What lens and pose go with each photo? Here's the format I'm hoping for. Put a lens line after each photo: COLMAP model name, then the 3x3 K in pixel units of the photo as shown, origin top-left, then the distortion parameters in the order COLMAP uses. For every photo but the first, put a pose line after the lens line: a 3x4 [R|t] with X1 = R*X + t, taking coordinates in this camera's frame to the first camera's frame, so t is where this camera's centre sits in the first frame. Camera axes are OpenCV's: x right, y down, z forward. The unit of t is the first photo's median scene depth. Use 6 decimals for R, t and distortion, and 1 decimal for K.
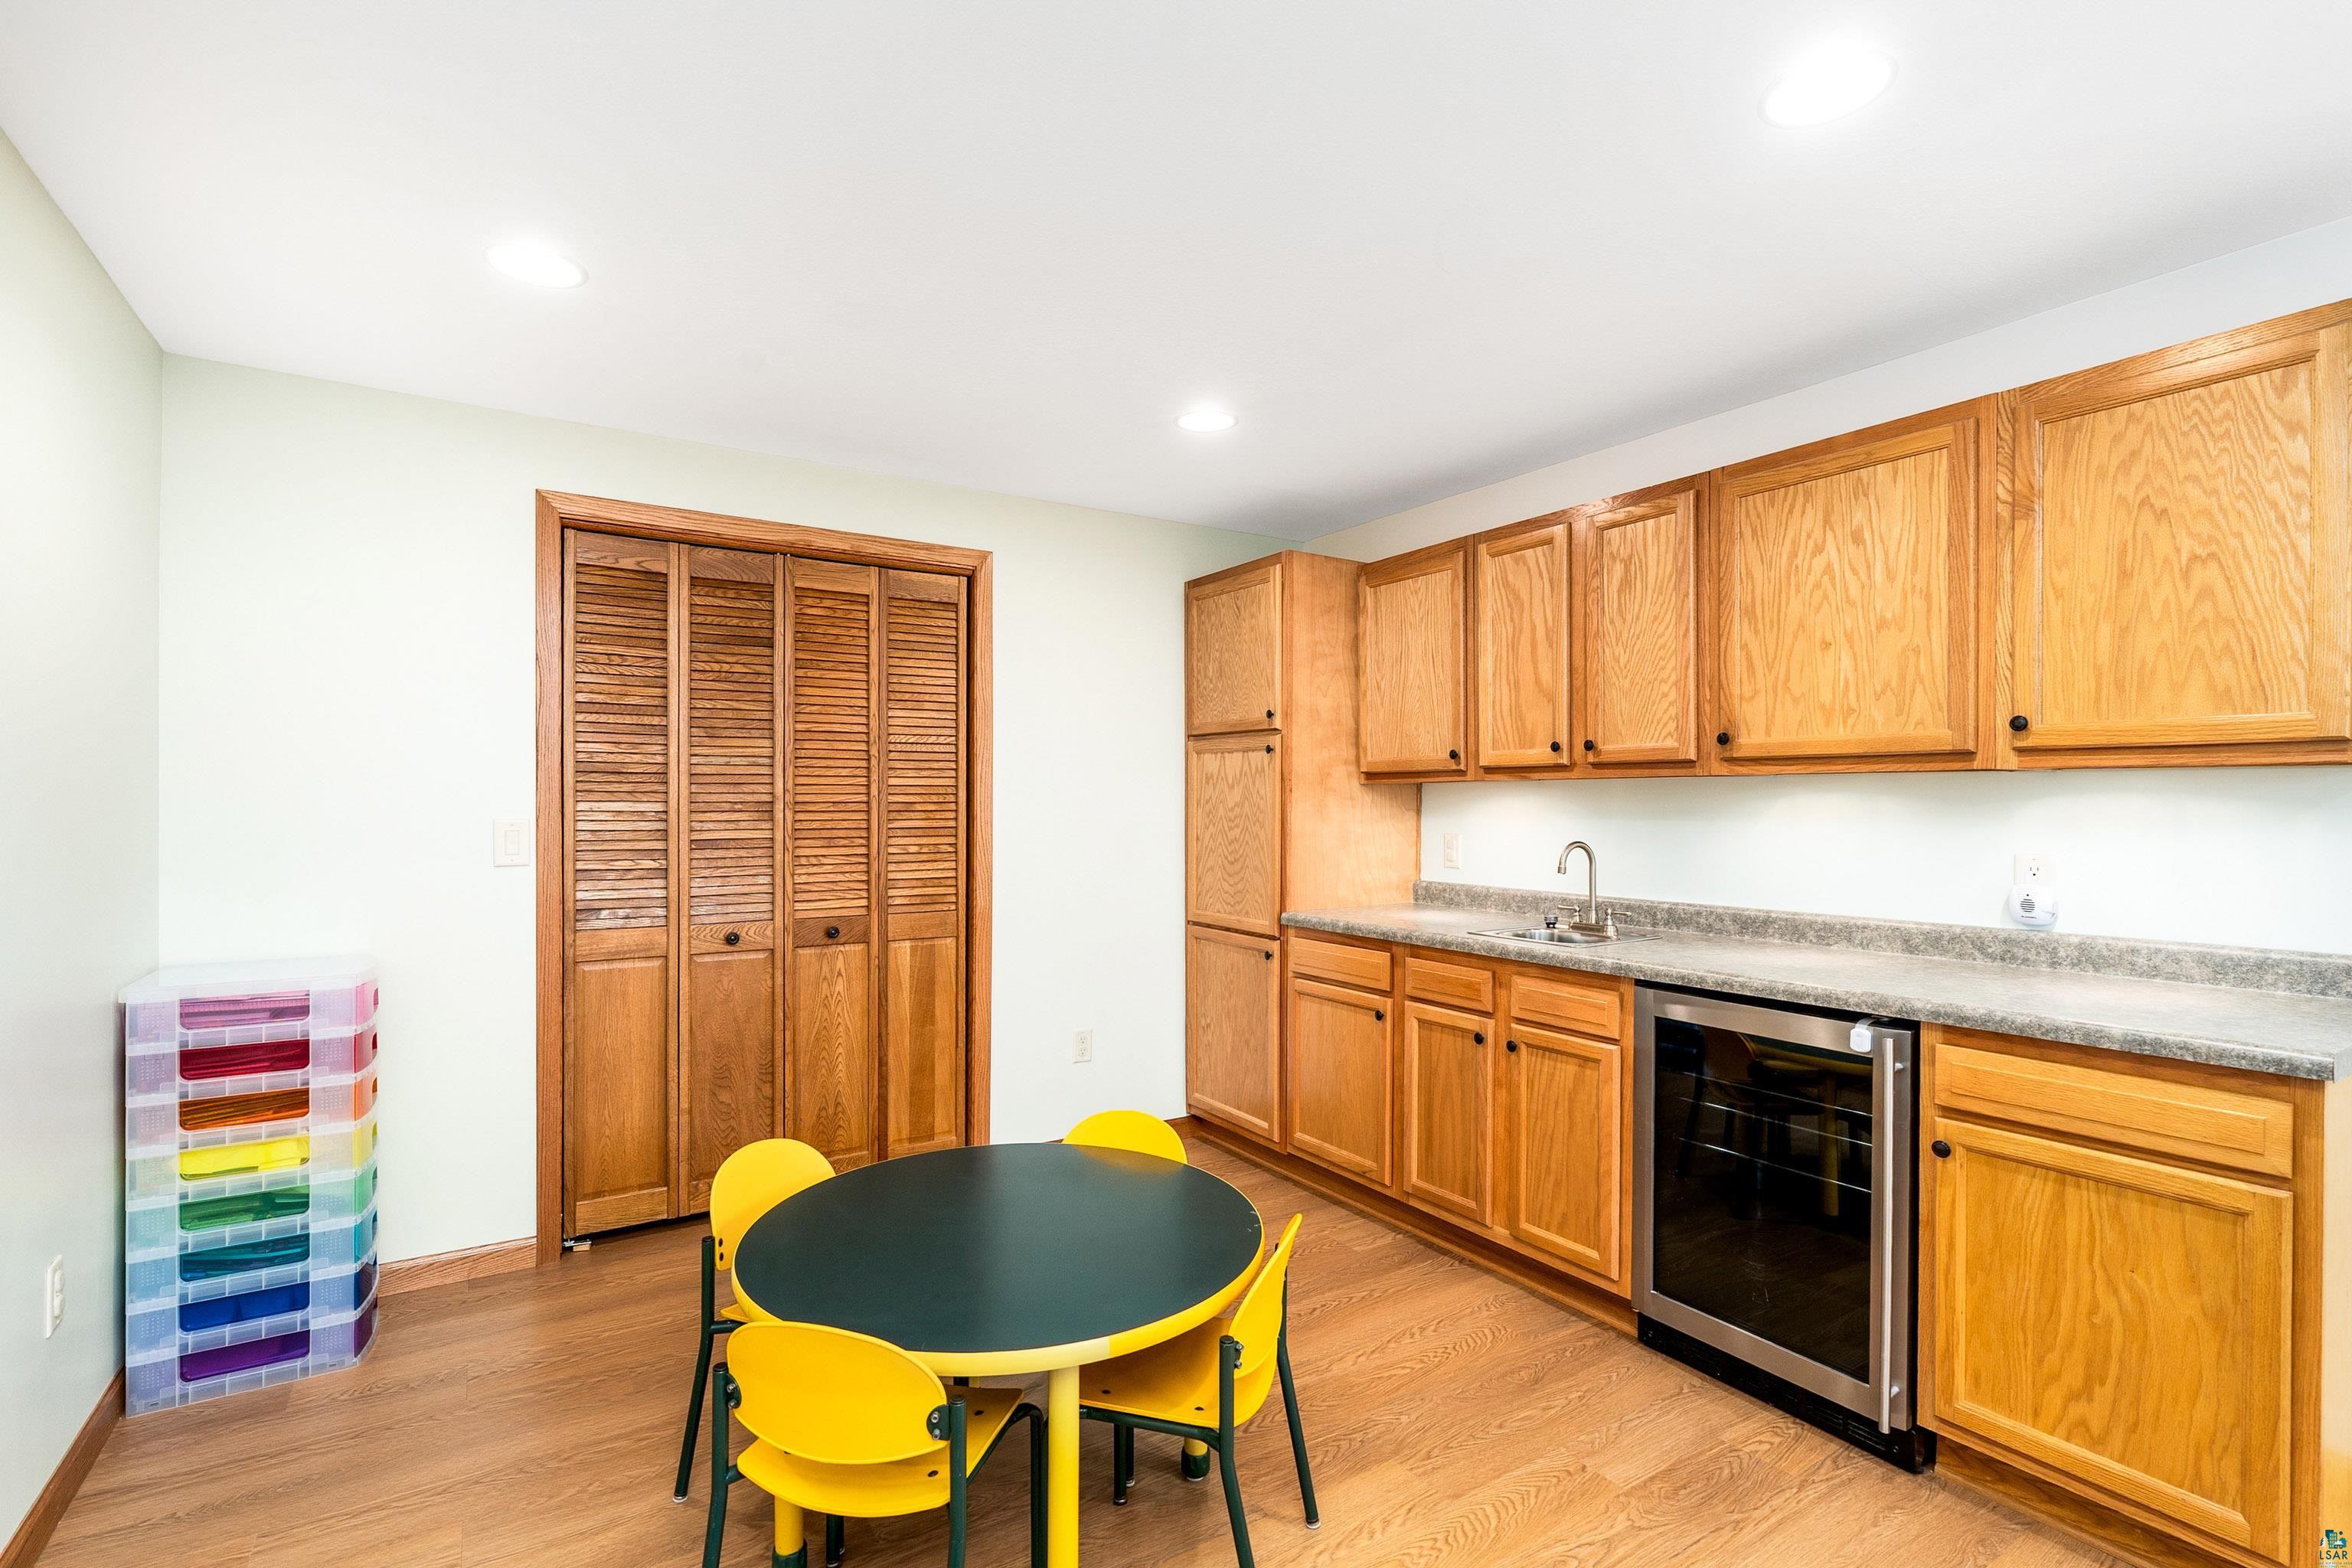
lens RADIAL K [[1085.1, 0, 1208.9], [0, 1085.1, 804.4], [0, 0, 1]] dist [-0.001739, 0.000114]
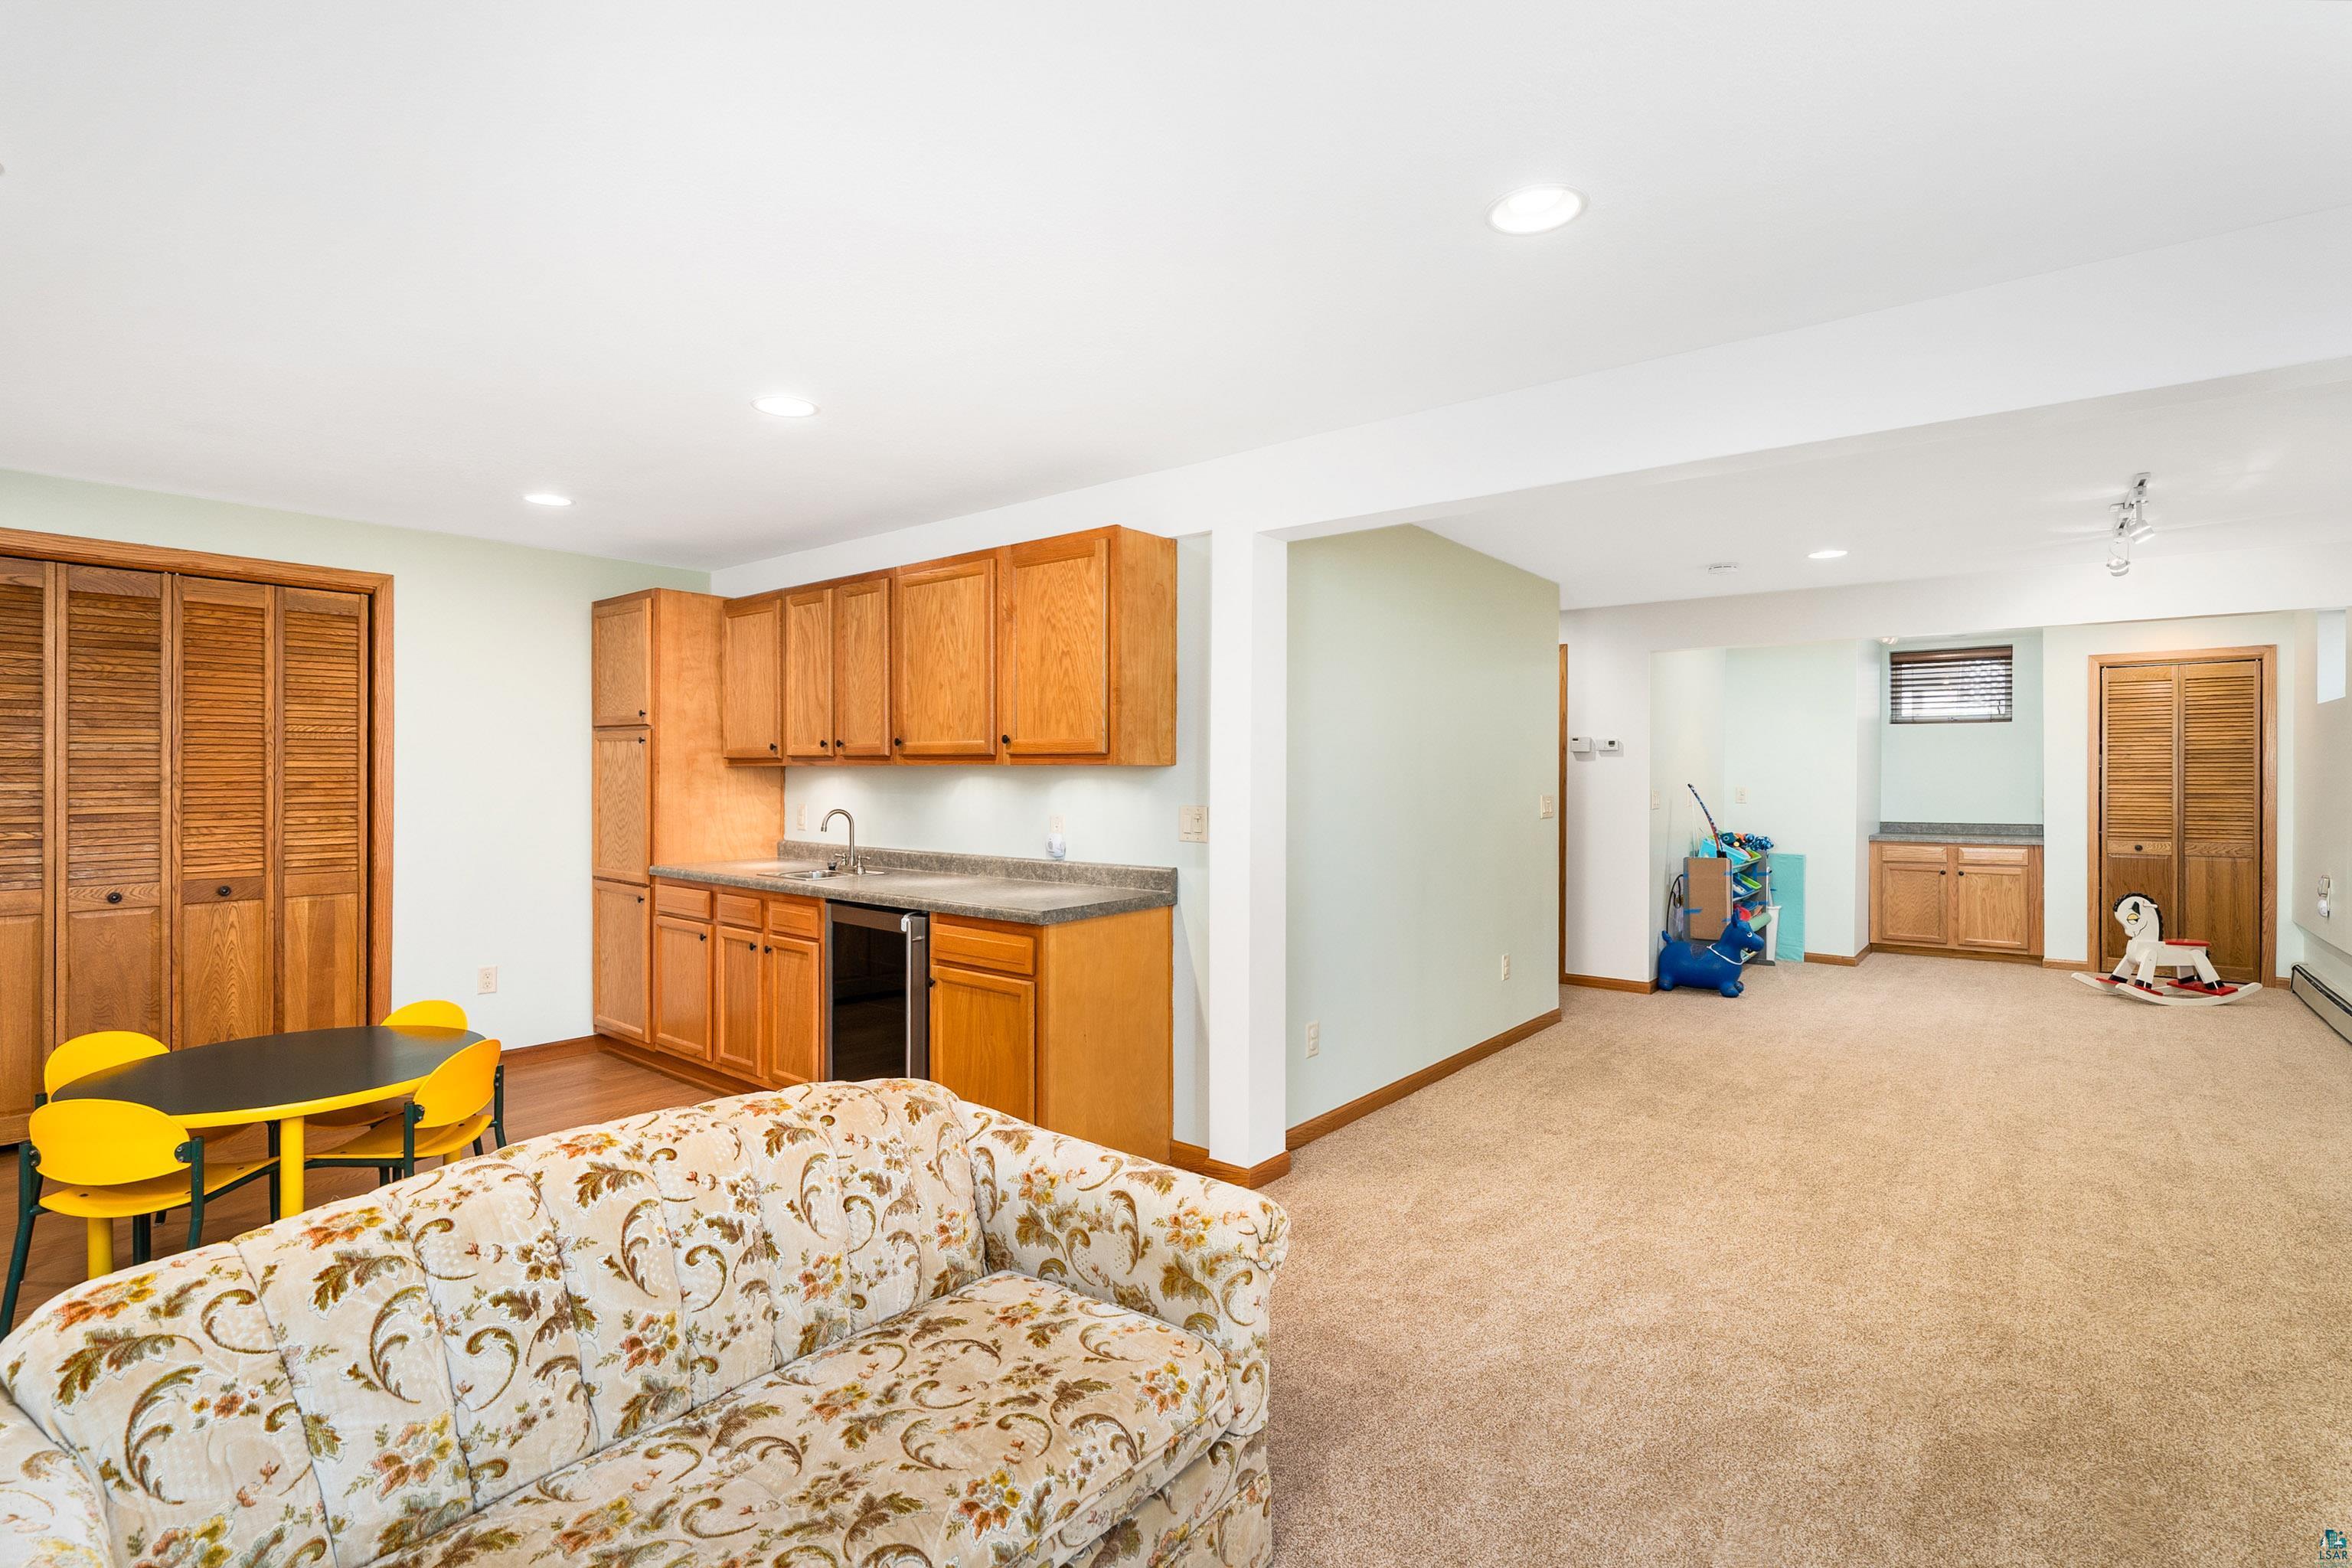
lens RADIAL K [[1082.3, 0, 1188.3], [0, 1082.3, 772.8], [0, 0, 1]] dist [-0.000144, 0.000639]
pose [[0.954183, 0.001321, 0.299220, 0.316571], [-0.000951, 0.999999, -0.001381, -0.011715], [-0.299221, 0.001034, 0.954183, -0.465188]]
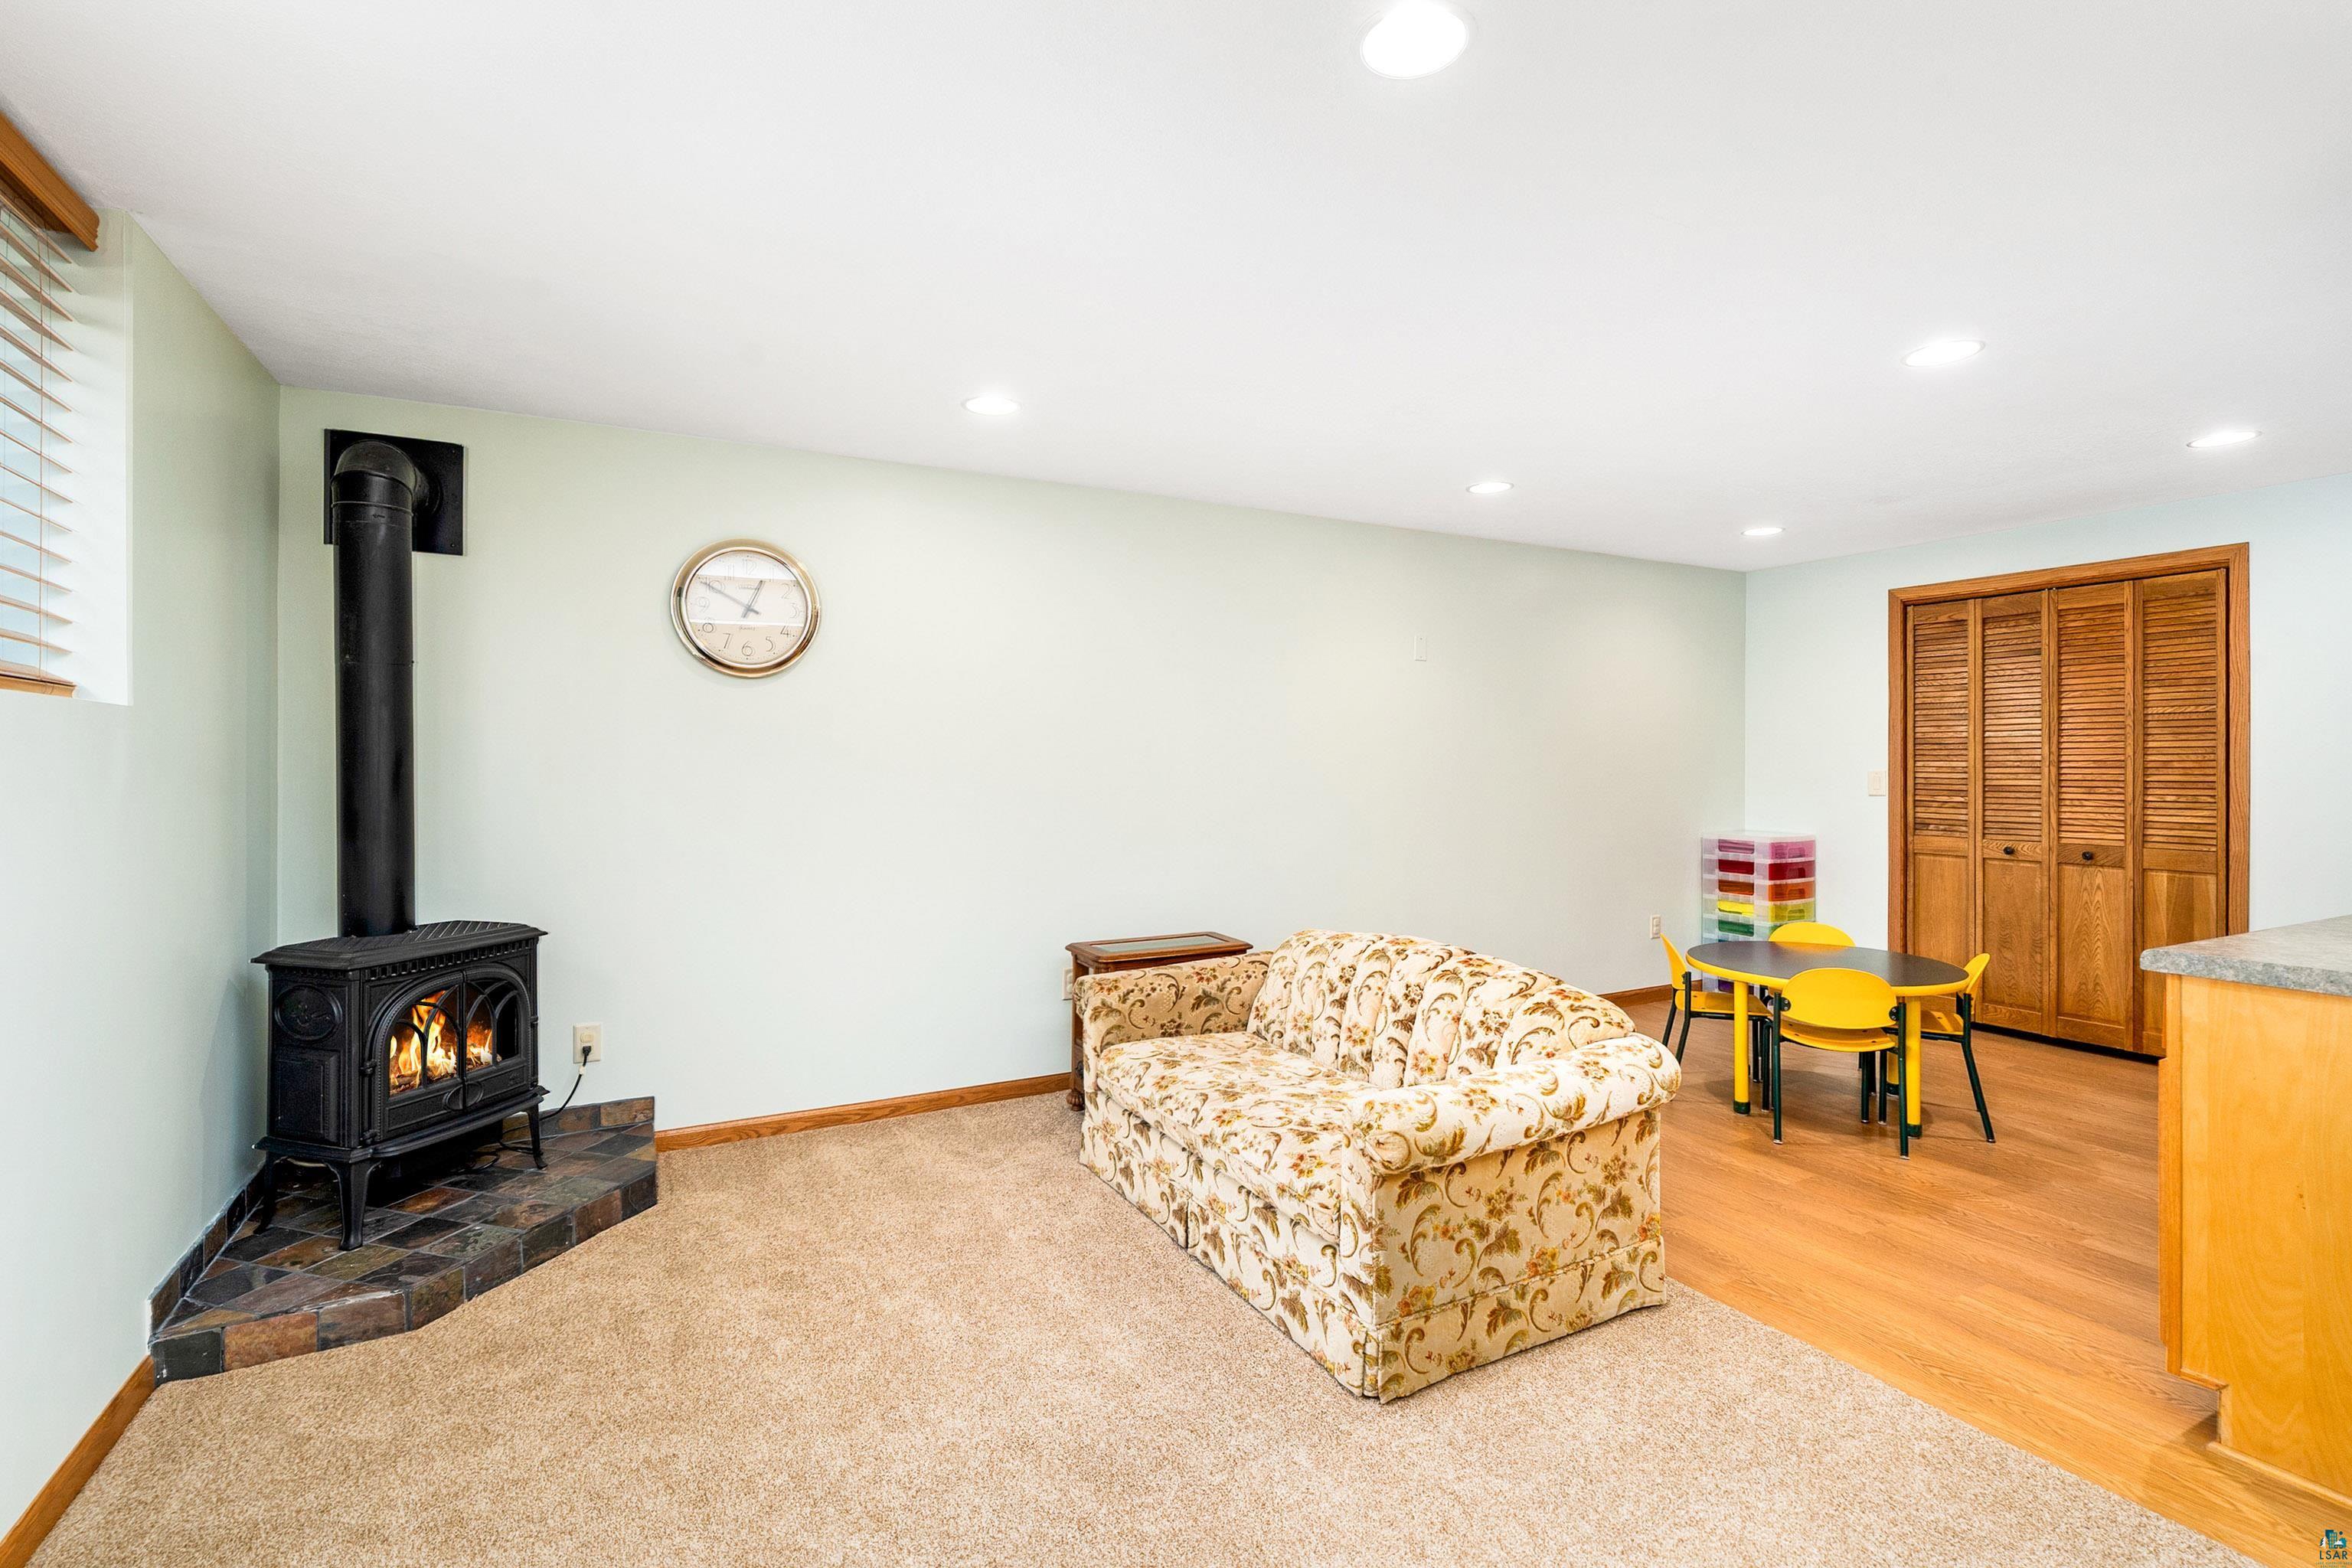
lens RADIAL K [[1072.0, 0, 1171.5], [0, 1072.0, 763.7], [0, 0, 1]] dist [0.001897, 0.000115]
pose [[-0.094780, 0.000078, -0.995498, 1.143393], [-0.002244, 0.999997, 0.000292, 0.003757], [0.995496, 0.002261, -0.094780, -0.025200]]
